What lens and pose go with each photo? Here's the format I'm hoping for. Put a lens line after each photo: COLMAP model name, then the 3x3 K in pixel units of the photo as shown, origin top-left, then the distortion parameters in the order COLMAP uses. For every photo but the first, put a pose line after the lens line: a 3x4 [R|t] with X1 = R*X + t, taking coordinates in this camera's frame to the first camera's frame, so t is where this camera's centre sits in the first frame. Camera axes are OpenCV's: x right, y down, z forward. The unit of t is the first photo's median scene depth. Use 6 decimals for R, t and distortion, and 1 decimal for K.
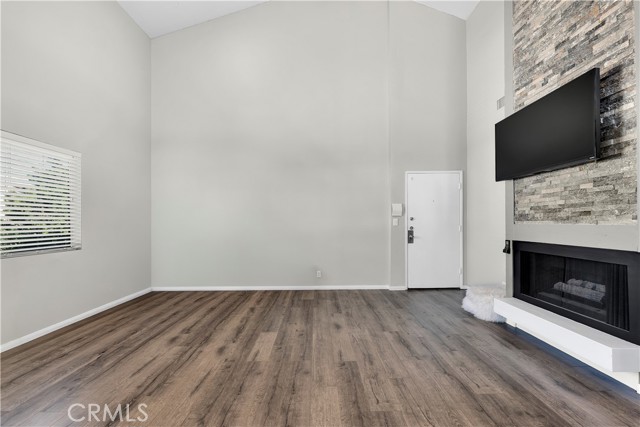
lens RADIAL K [[275.8, 0, 320.2], [0, 275.8, 219.2], [0, 0, 1]] dist [0.001812, -0.000301]
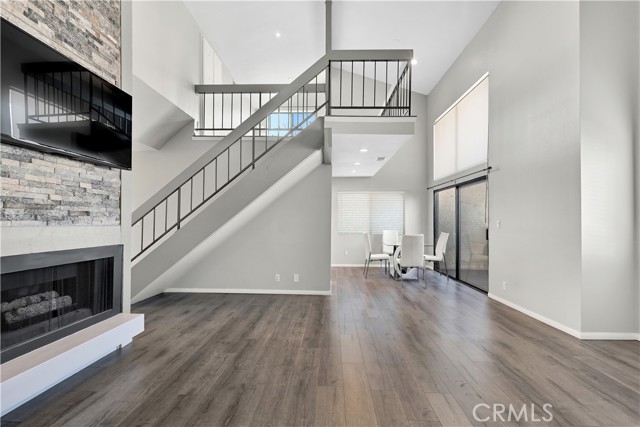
lens RADIAL K [[275.8, 0, 323.7], [0, 275.8, 220.1], [0, 0, 1]] dist [0.001812, -0.000301]
pose [[-0.998984, -0.002635, 0.044987, 0.075318], [-0.003393, 0.999853, -0.016790, 0.014768], [-0.044937, -0.016925, -0.998846, 1.875997]]
